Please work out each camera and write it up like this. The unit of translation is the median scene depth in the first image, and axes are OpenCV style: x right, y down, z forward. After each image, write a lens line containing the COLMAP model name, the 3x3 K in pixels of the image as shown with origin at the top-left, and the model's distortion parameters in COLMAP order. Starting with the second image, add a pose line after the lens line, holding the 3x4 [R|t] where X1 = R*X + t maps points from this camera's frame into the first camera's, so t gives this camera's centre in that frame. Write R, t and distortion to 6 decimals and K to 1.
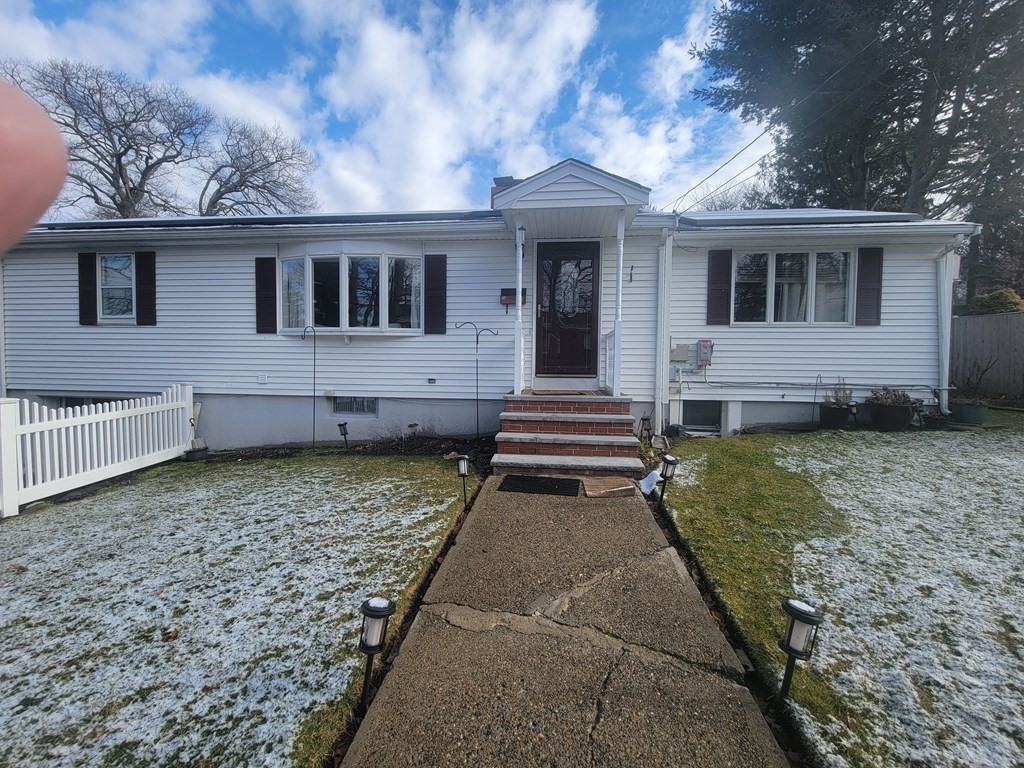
lens RADIAL K [[413.1, 0, 512.0], [0, 413.1, 384.0], [0, 0, 1]] dist [-0.000895, -0.000521]
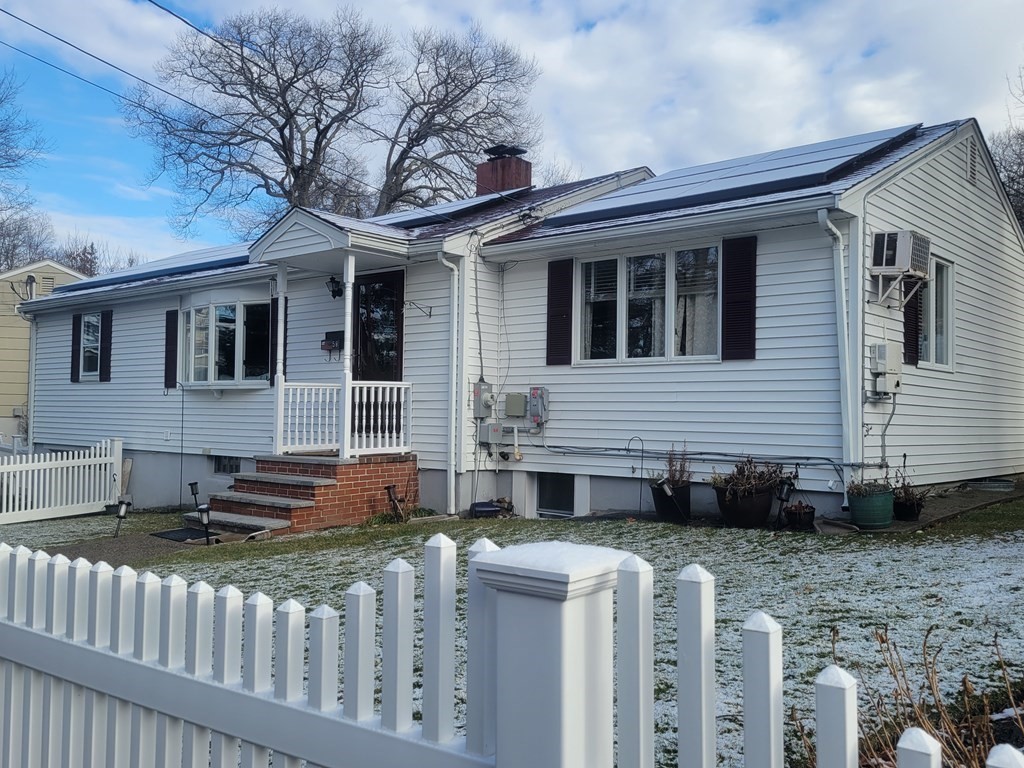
lens RADIAL K [[939.0, 0, 512.0], [0, 939.0, 384.0], [0, 0, 1]] dist [0.014447, 0.009485]
pose [[0.822151, -0.020418, -0.568903, 1.318312], [-0.027597, 0.996752, -0.075654, 0.012215], [0.568600, 0.077899, 0.818918, -0.345707]]
